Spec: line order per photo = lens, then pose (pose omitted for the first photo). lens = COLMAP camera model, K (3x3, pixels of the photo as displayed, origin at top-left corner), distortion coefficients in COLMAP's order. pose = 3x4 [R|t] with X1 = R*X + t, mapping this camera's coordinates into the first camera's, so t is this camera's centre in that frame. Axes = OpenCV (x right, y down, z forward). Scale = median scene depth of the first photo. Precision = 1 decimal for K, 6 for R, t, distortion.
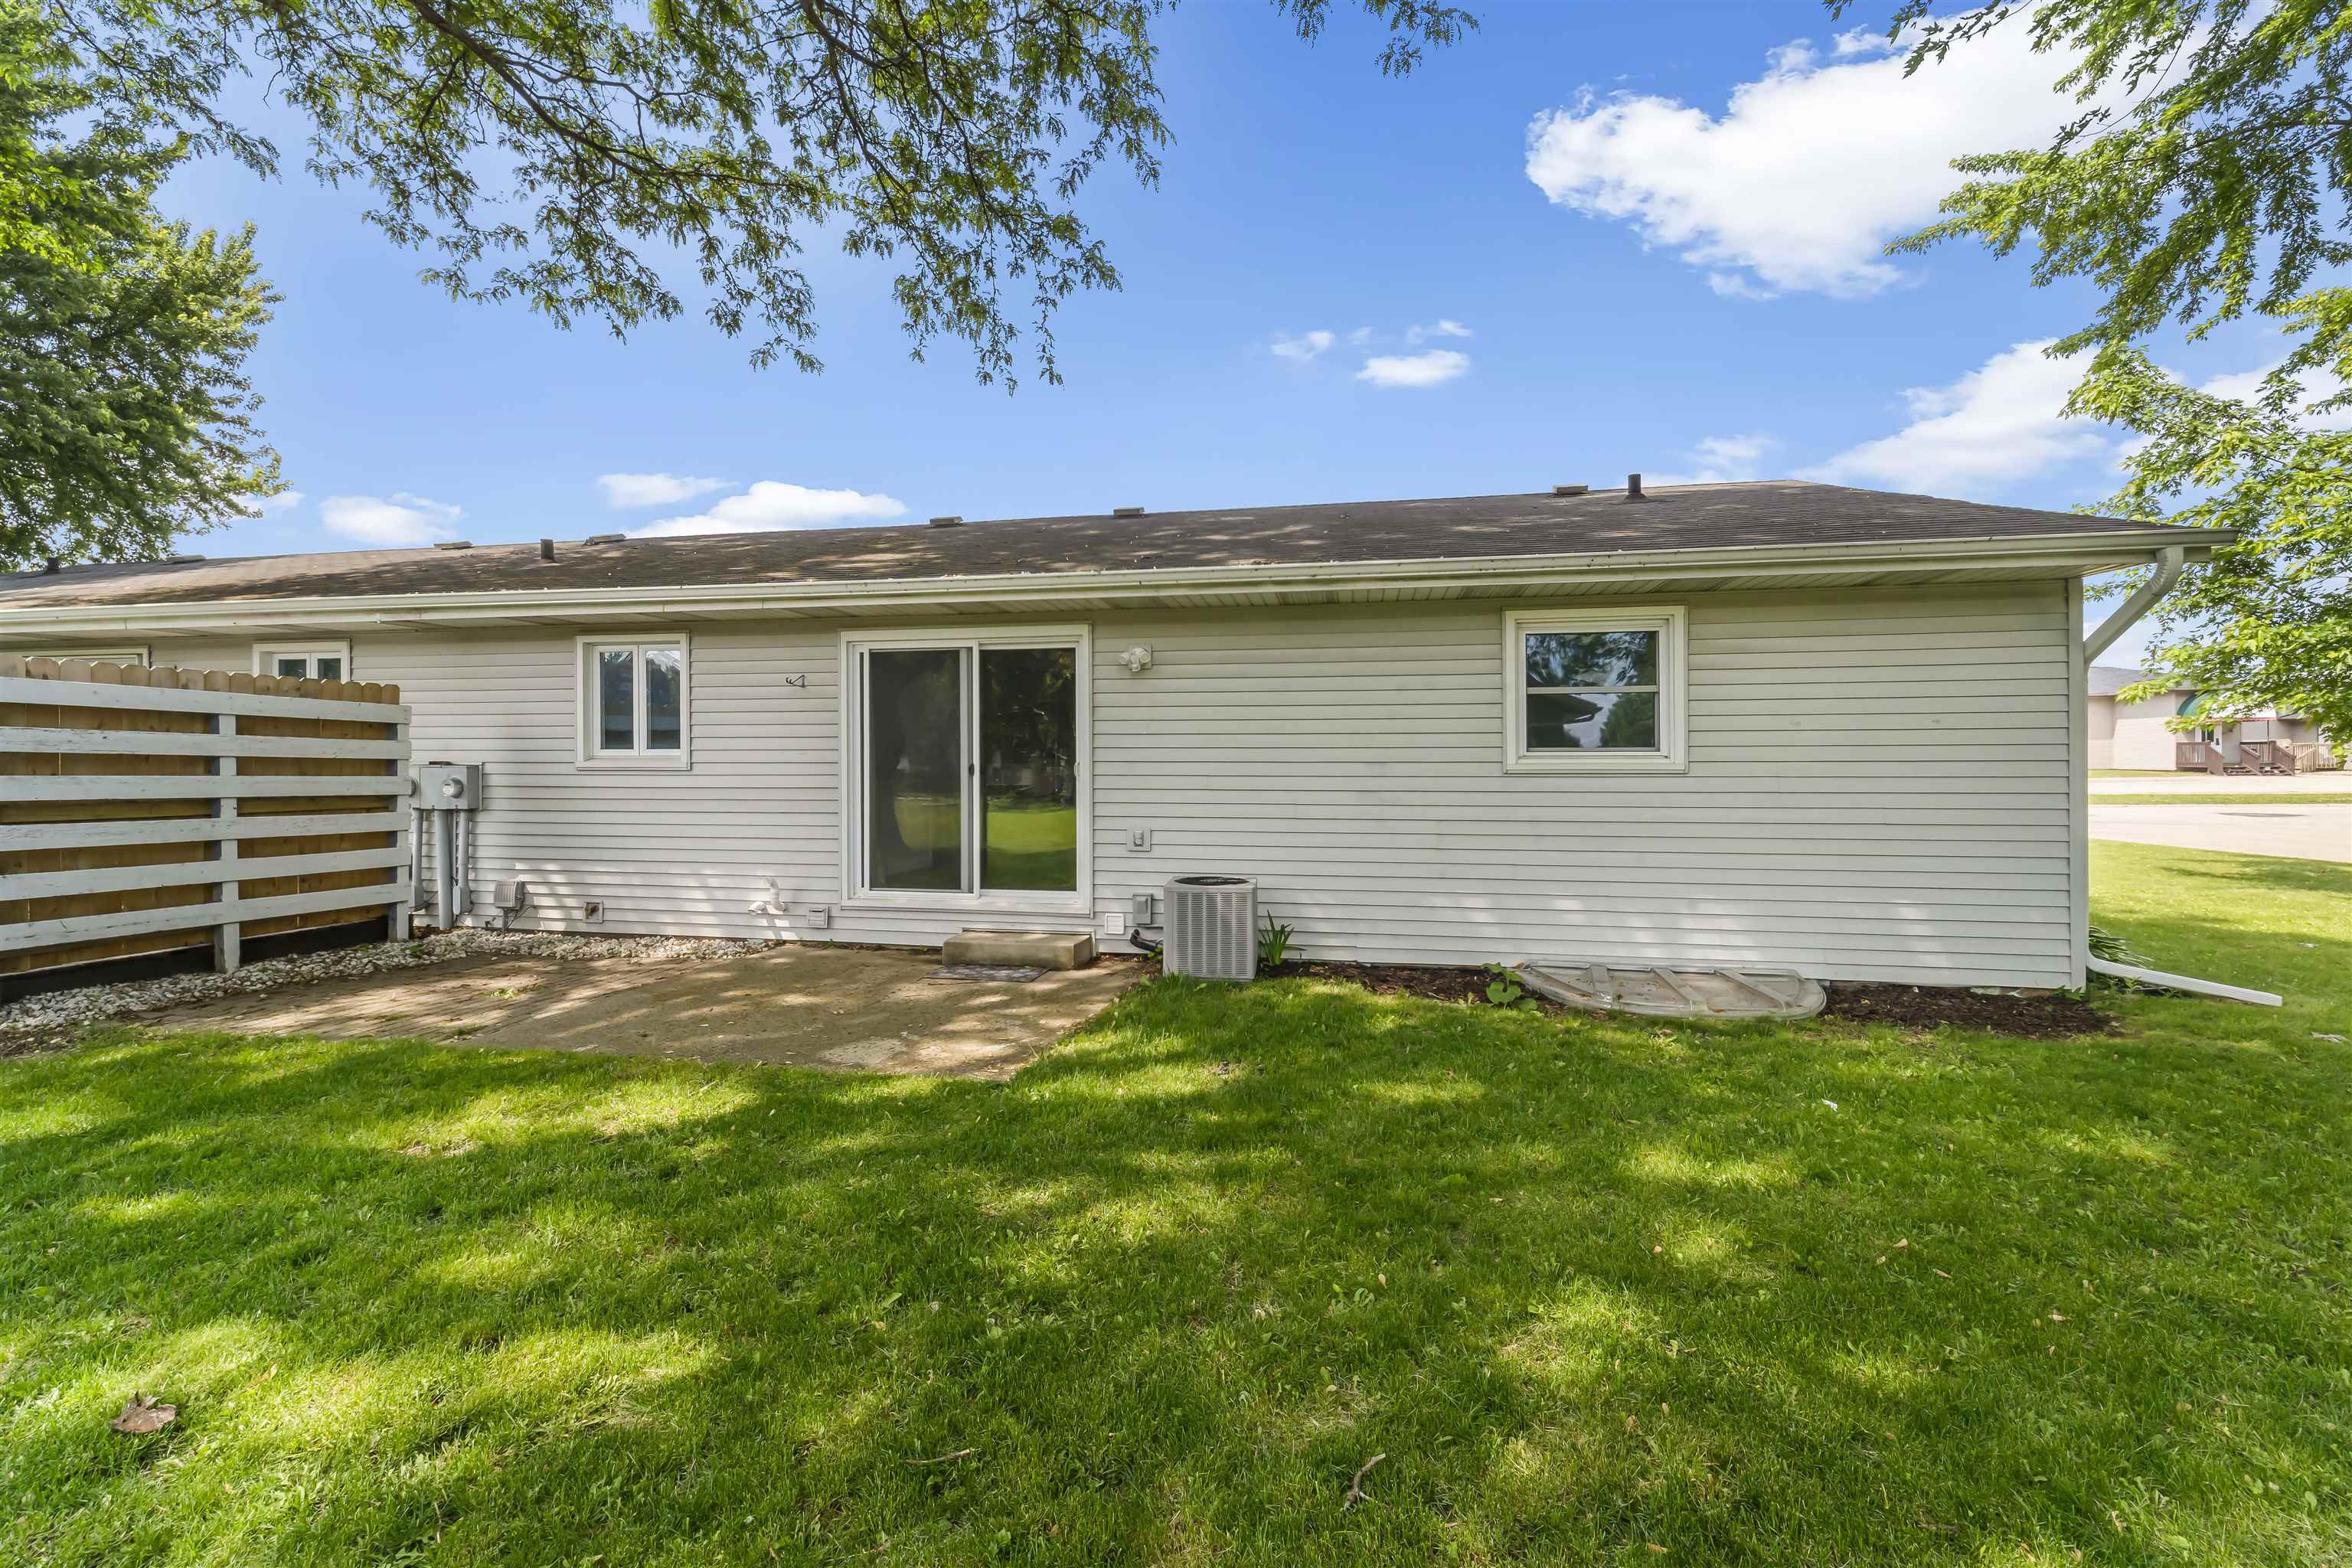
lens RADIAL K [[971.5, 0, 1177.1], [0, 971.5, 776.0], [0, 0, 1]] dist [0.000416, -0.000017]
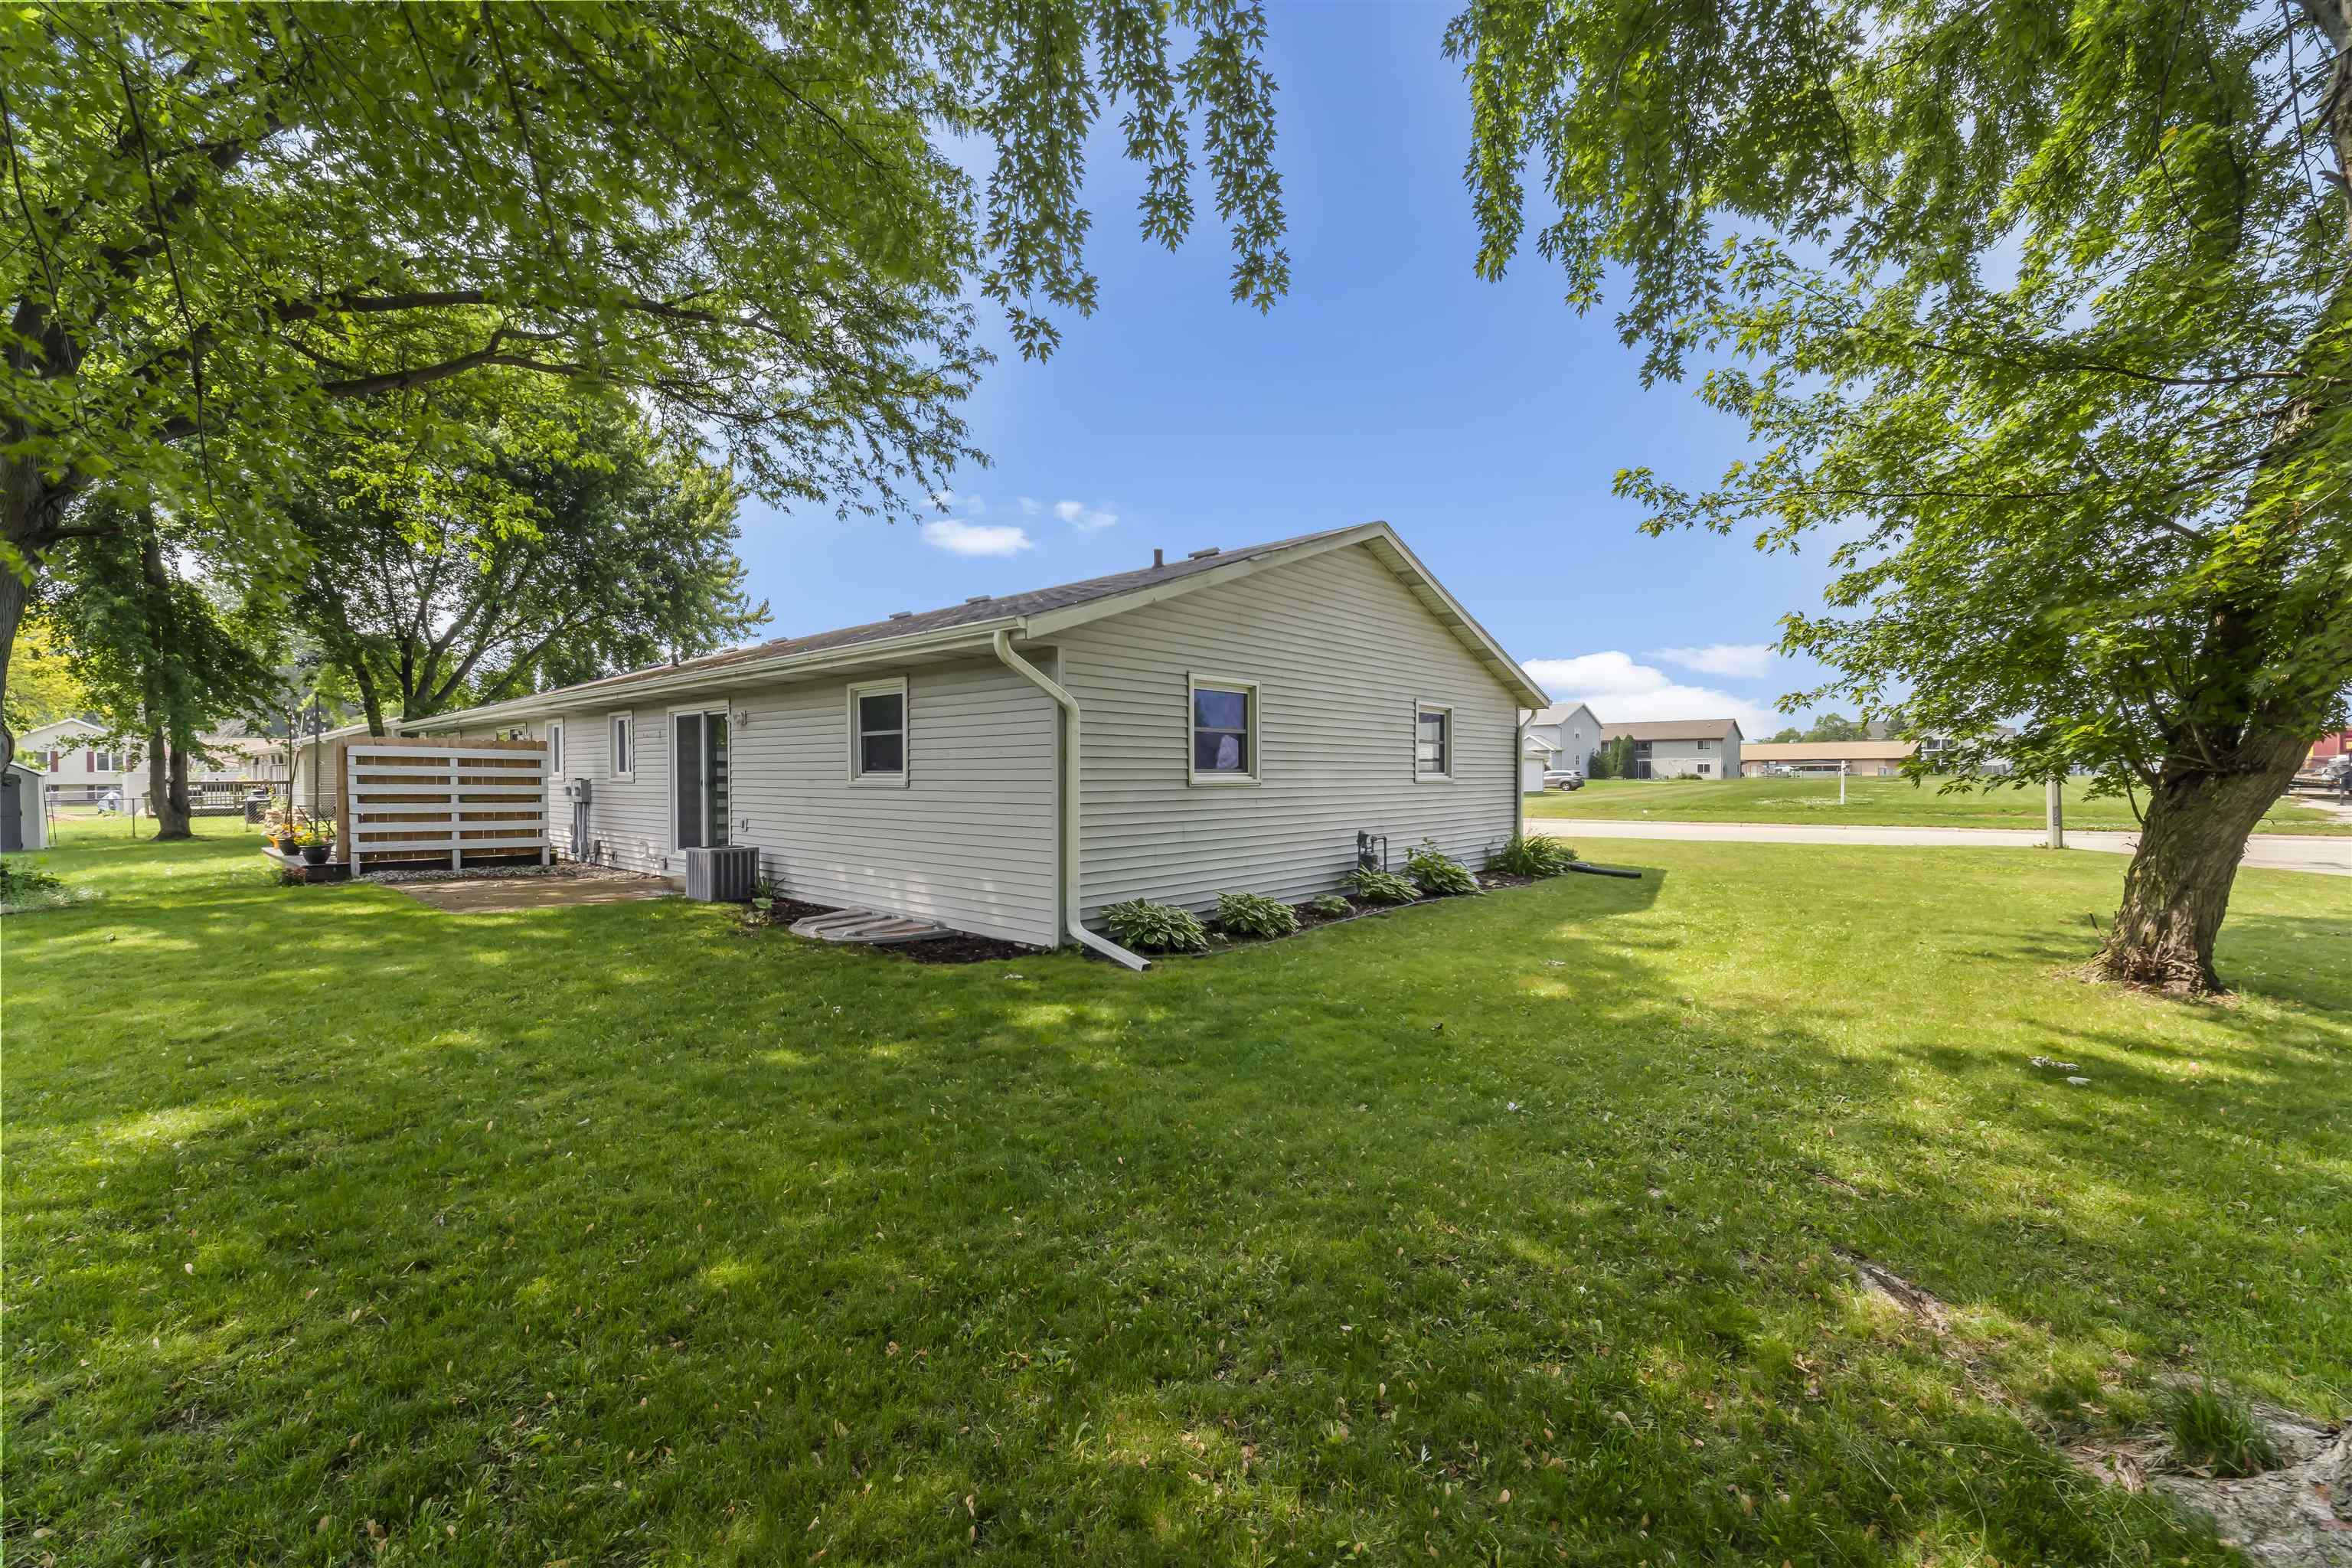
lens RADIAL K [[971.5, 0, 1178.2], [0, 971.5, 780.9], [0, 0, 1]] dist [0.000416, -0.000017]
pose [[0.859865, 0.003567, -0.510509, 1.620296], [-0.007083, 0.999963, -0.004943, -0.009763], [0.510472, 0.007866, 0.859858, -0.094046]]
